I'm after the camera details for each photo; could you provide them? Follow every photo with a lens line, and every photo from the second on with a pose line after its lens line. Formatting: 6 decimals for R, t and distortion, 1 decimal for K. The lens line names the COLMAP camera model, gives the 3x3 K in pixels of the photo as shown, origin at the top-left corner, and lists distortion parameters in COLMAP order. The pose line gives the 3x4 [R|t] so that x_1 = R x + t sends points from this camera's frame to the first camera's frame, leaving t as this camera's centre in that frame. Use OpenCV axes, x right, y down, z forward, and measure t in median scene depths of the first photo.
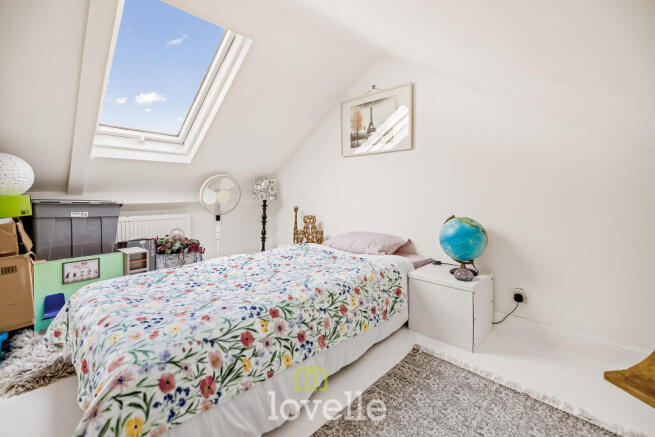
lens RADIAL K [[277.6, 0, 325.3], [0, 277.6, 206.1], [0, 0, 1]] dist [0.002544, 0.000224]
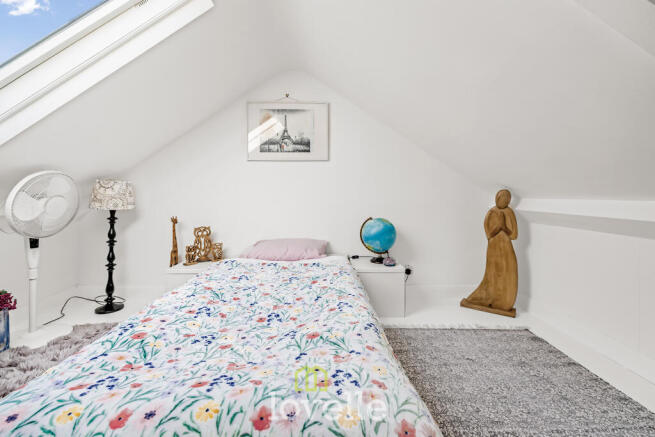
lens RADIAL K [[277.6, 0, 325.3], [0, 277.6, 206.1], [0, 0, 1]] dist [0.002544, 0.000224]
pose [[0.716242, -0.024262, 0.697430, -0.440386], [0.033569, 0.999436, 0.000294, -0.019367], [-0.697044, 0.023202, 0.716653, 0.181391]]
